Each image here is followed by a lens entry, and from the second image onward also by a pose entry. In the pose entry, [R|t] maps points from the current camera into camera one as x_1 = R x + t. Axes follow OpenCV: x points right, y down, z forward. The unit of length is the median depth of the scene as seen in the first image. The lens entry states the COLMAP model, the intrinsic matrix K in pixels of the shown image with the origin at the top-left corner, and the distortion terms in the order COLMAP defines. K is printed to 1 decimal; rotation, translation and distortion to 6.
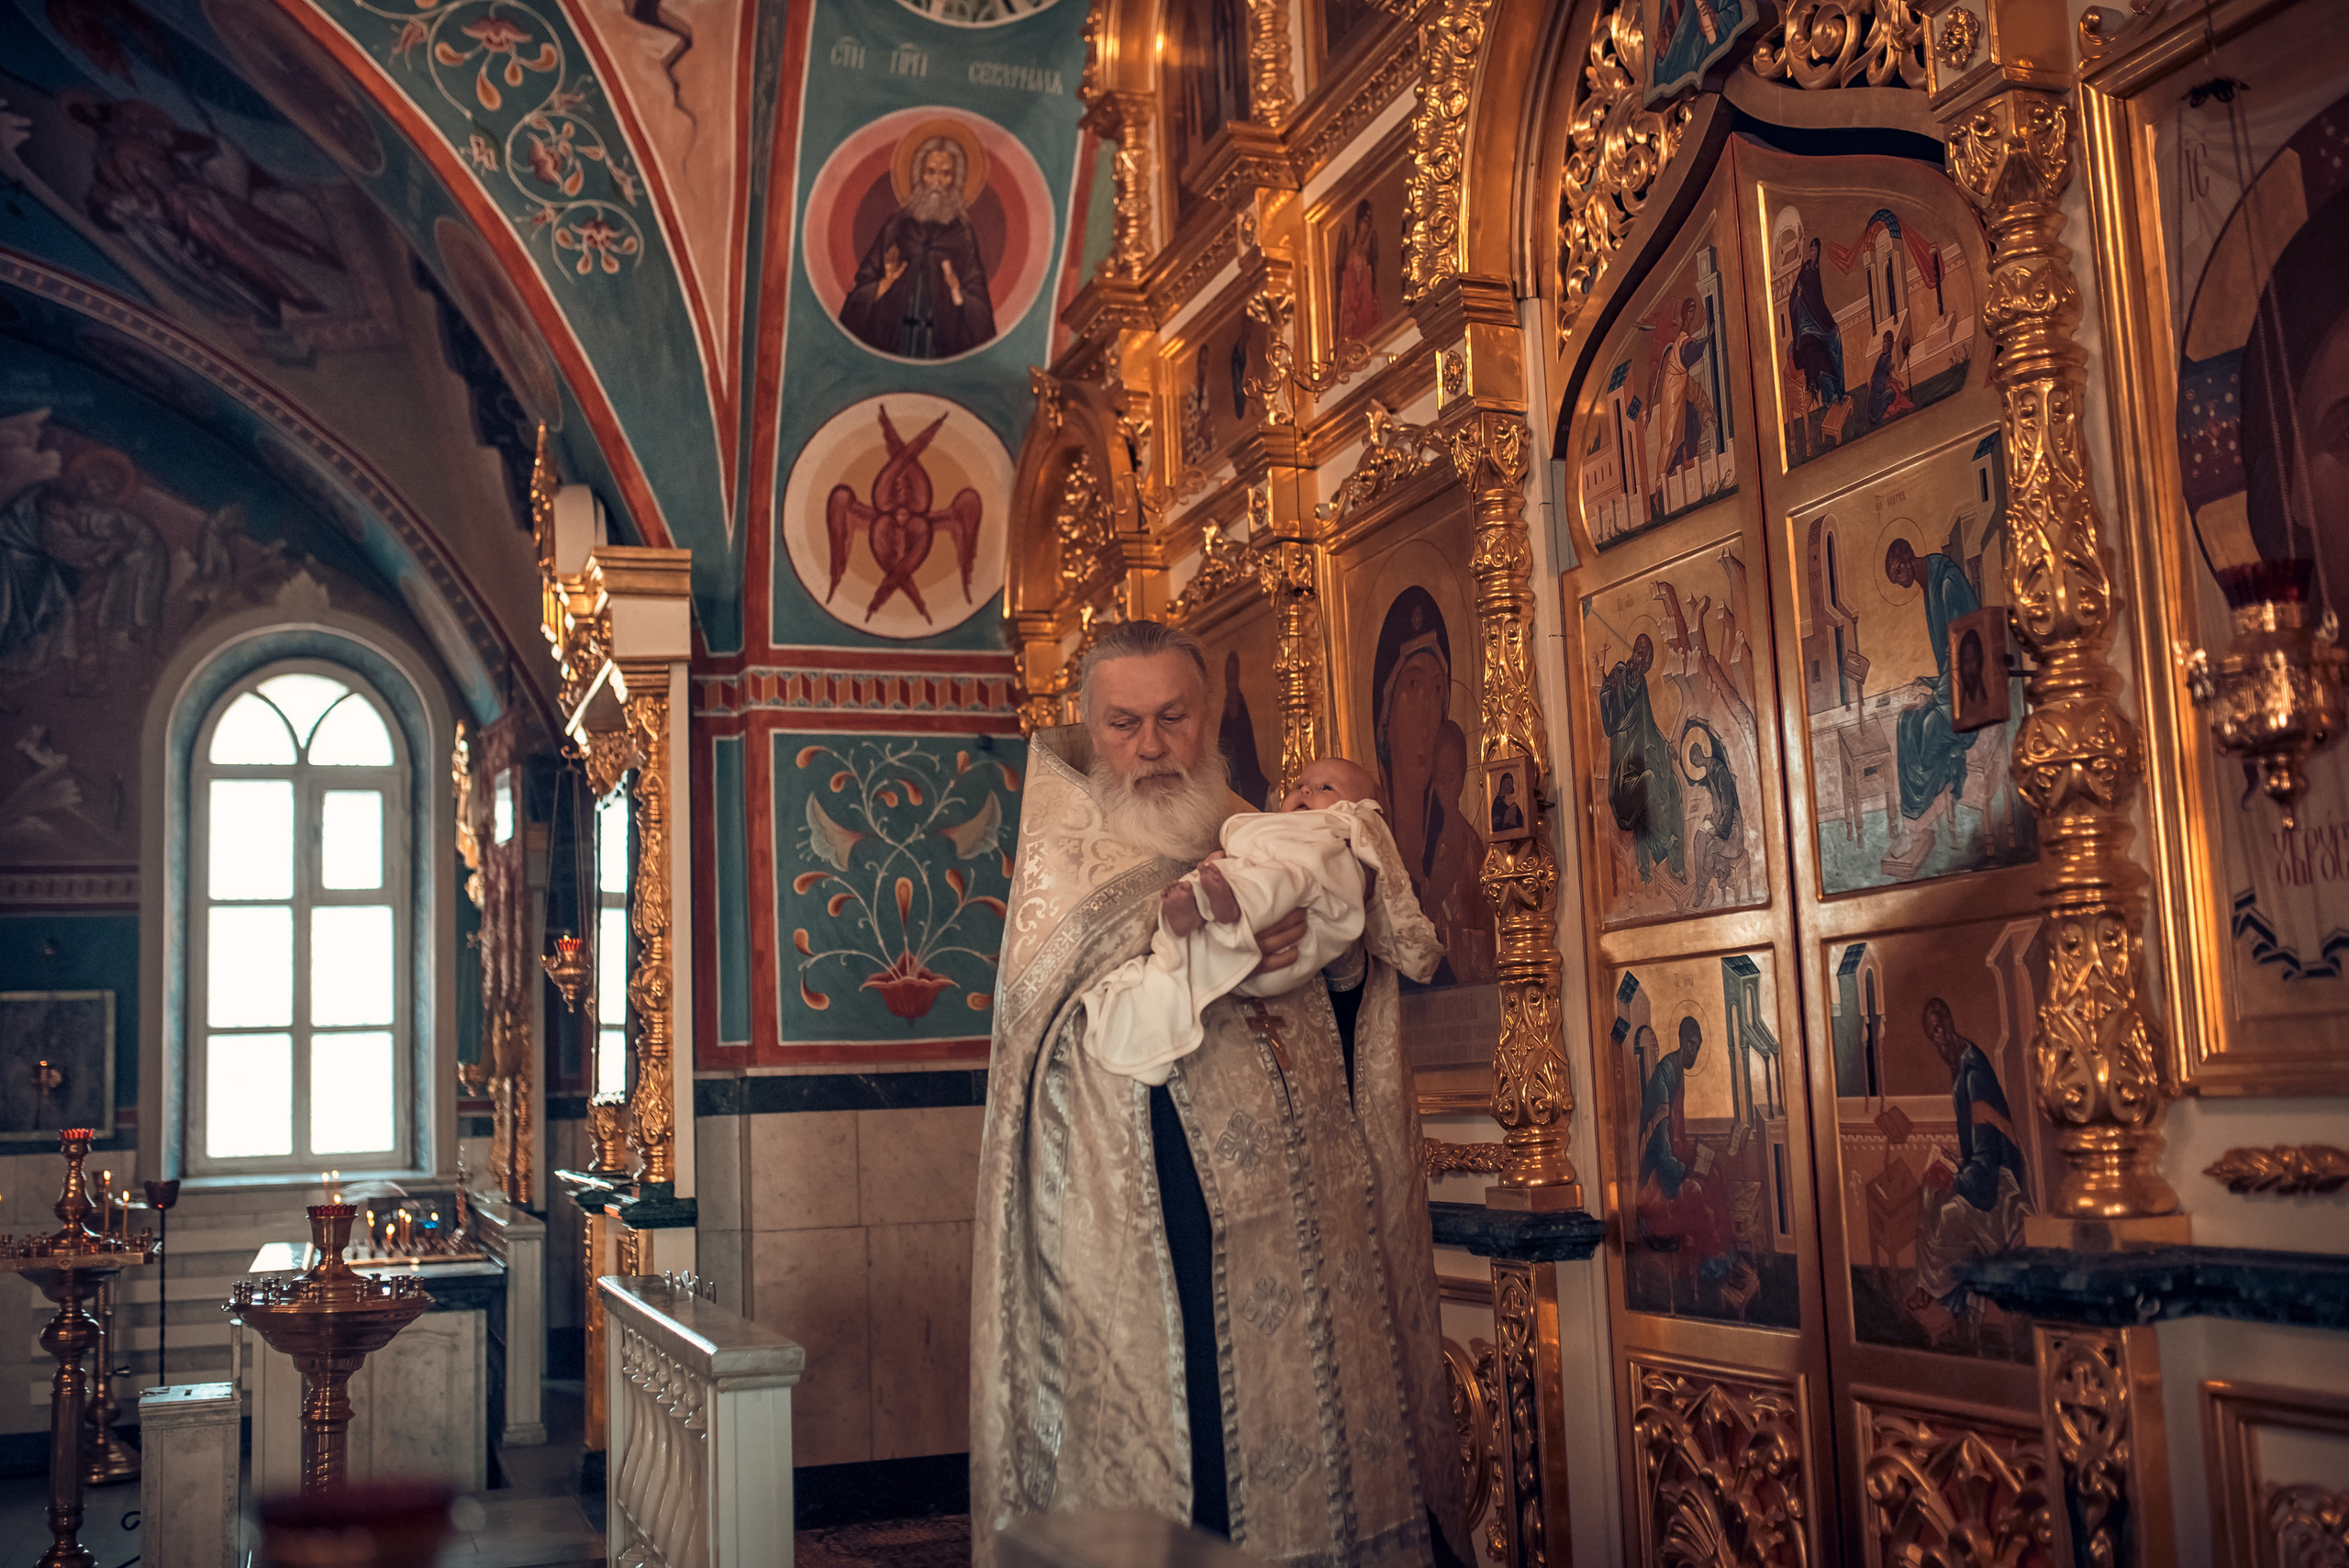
lens RADIAL K [[2367.1, 0, 1174.5], [0, 2367.1, 784.0], [0, 0, 1]] dist [-0.072308, 0.133446]
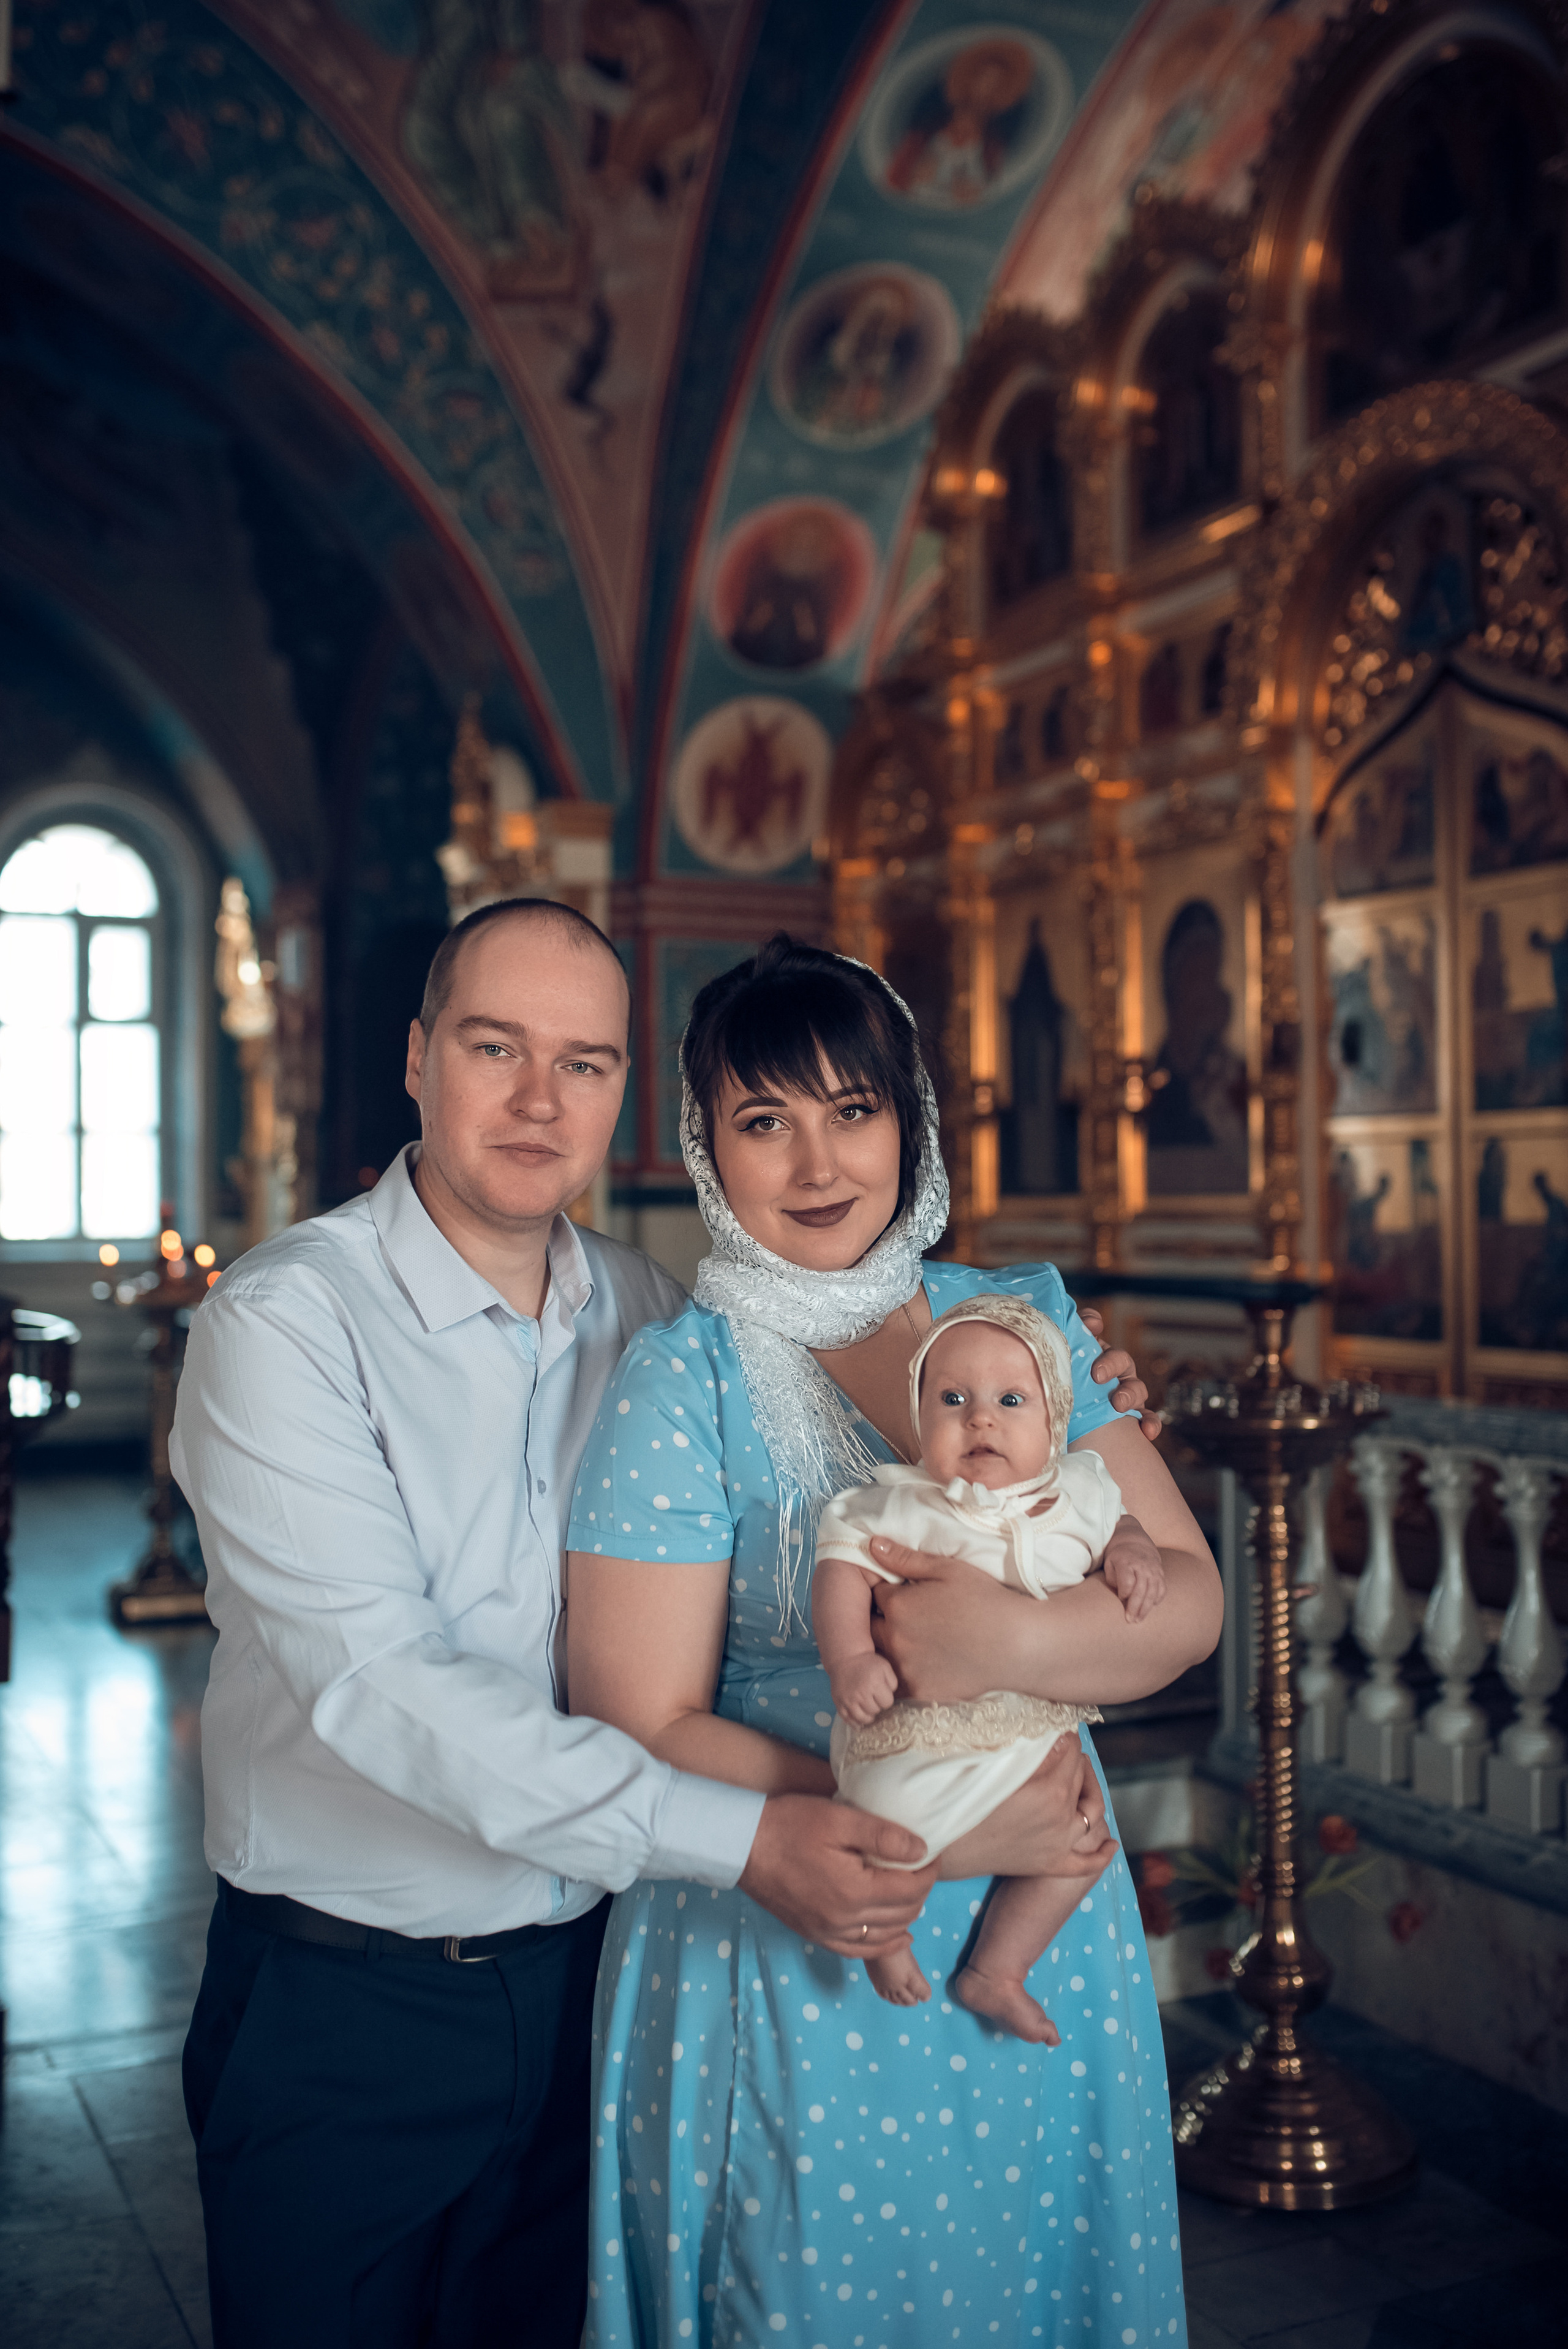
lens RADIAL K [[2366.8, 0, 784.0], [0, 2366.8, 1174.5], [0, 0, 1]] dist [-0.072308, 0.133446]
pose [[0.994590, 0.033664, 0.098275, -0.227180], [-0.044881, 0.992437, 0.114256, -0.046560], [-0.093685, -0.118048, 0.988579, -0.399990]]
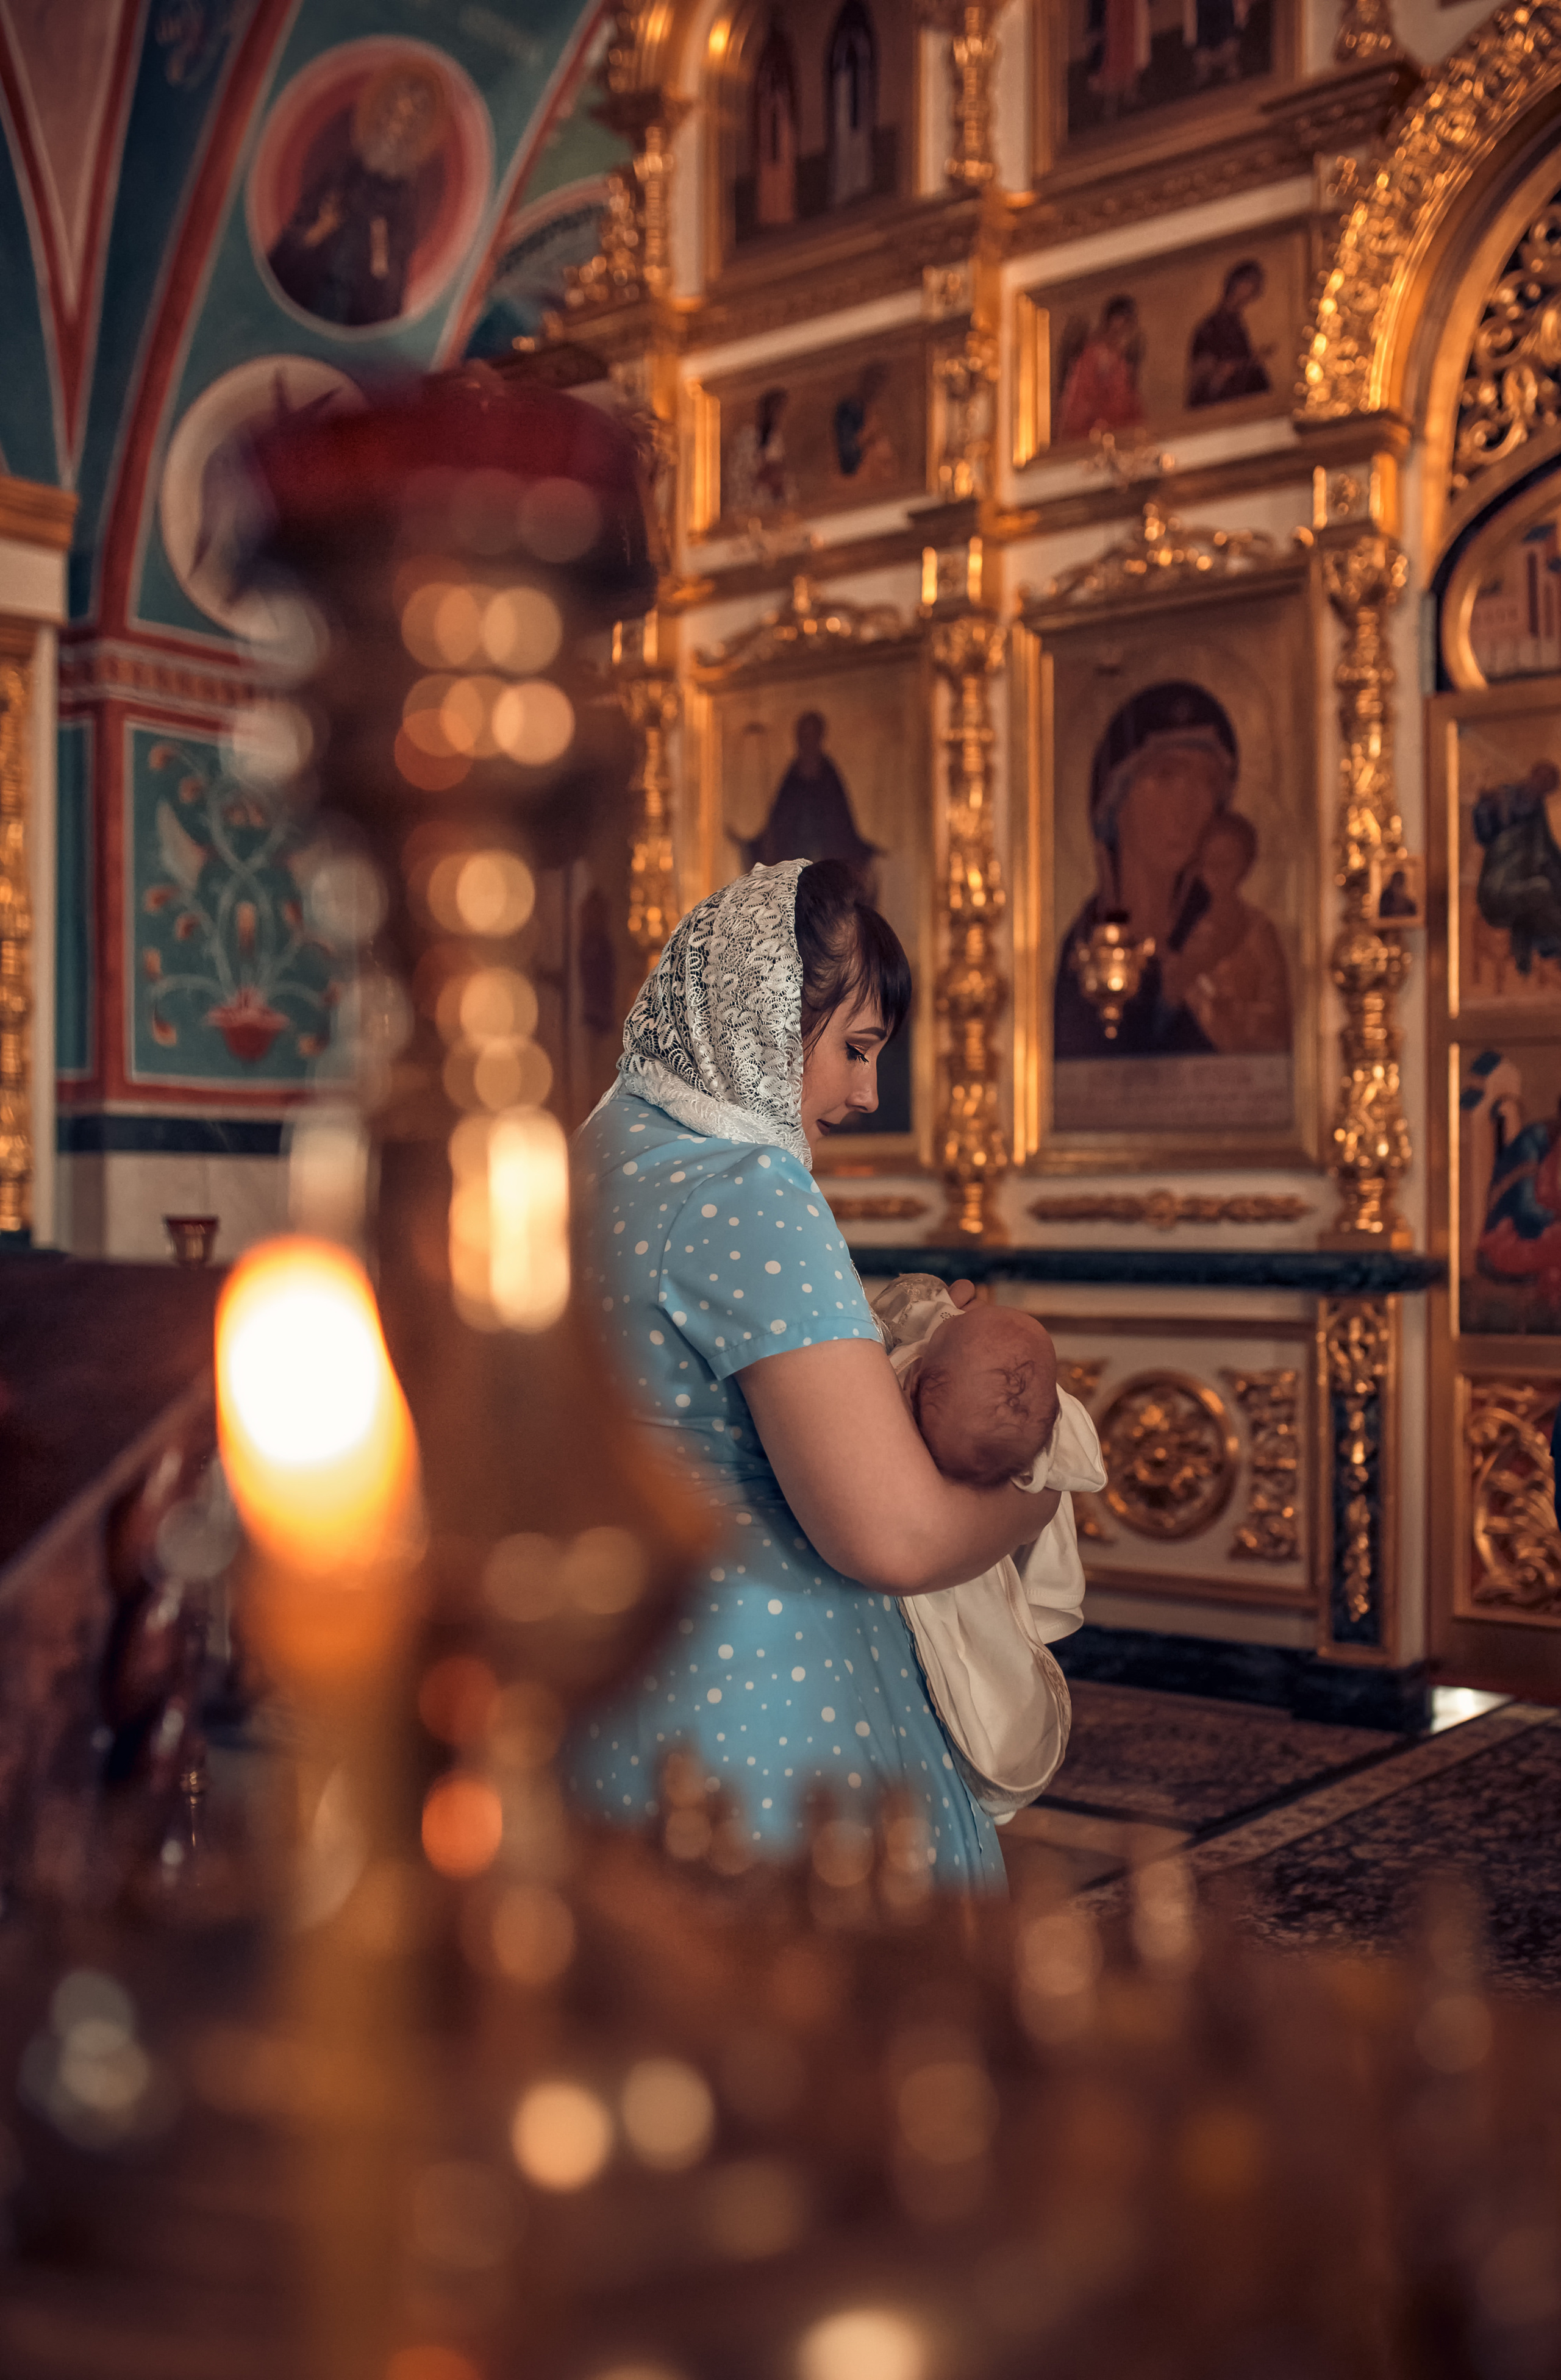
lens RADIAL K [[2466.7, 0, 782.6], [0, 2466.7, 1225.6], [0, 0, 1]] dist [-0.034829, 0.004207]
pose [[0.852282, 0.032923, 0.522046, -0.430076], [-0.100638, 0.989693, 0.101882, 0.044816], [-0.513311, -0.139370, 0.846810, 0.078438]]
